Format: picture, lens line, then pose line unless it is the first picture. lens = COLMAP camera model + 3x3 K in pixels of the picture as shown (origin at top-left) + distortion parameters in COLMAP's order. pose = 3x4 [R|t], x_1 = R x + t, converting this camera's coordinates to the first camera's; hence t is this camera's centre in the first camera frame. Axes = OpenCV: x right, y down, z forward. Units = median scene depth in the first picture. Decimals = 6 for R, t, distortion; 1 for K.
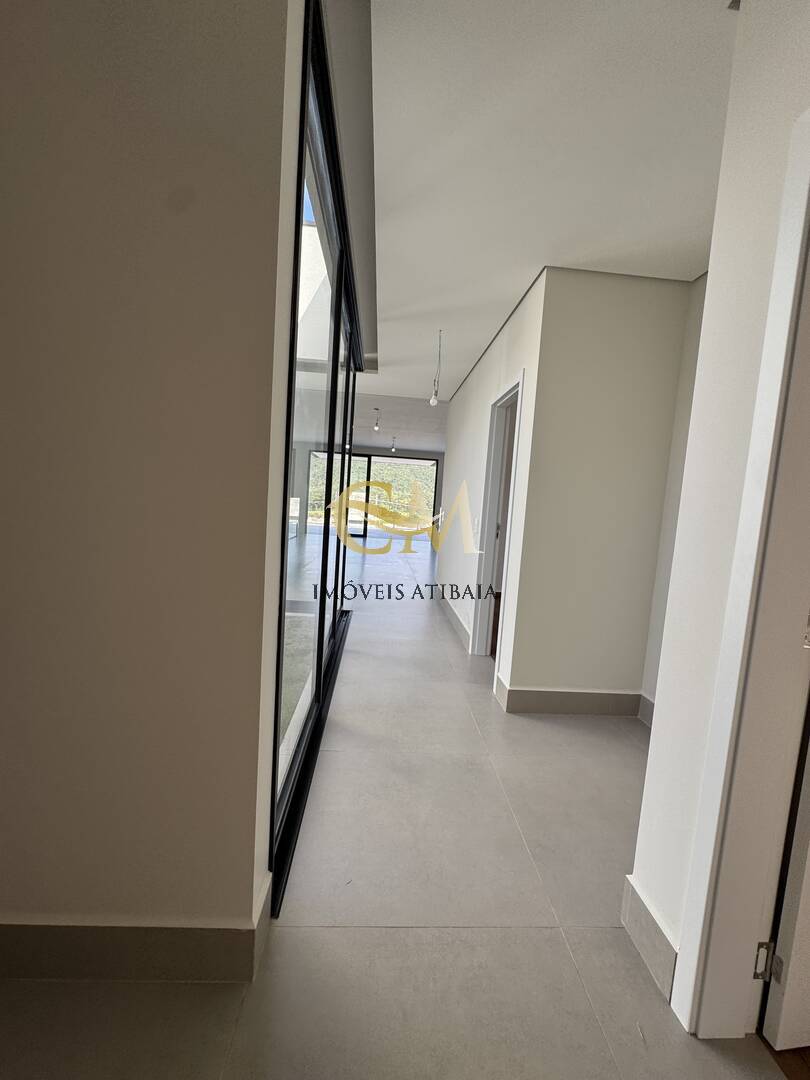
lens RADIAL K [[435.1, 0, 403.8], [0, 435.1, 540.1], [0, 0, 1]] dist [-0.003004, -0.000536]
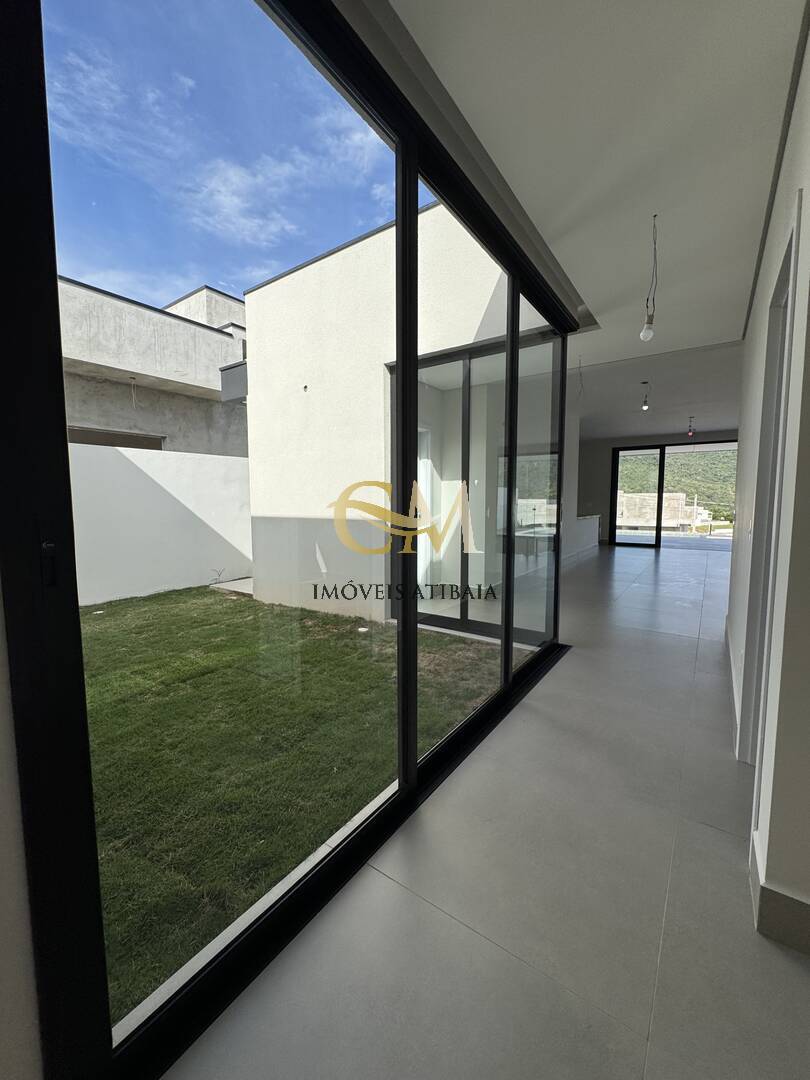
lens RADIAL K [[435.1, 0, 407.0], [0, 435.1, 539.4], [0, 0, 1]] dist [-0.003004, -0.000536]
pose [[0.786668, -0.016153, -0.617165, 0.053261], [0.001925, 0.999717, -0.023712, -0.003257], [0.617373, 0.017465, 0.786477, 0.090872]]
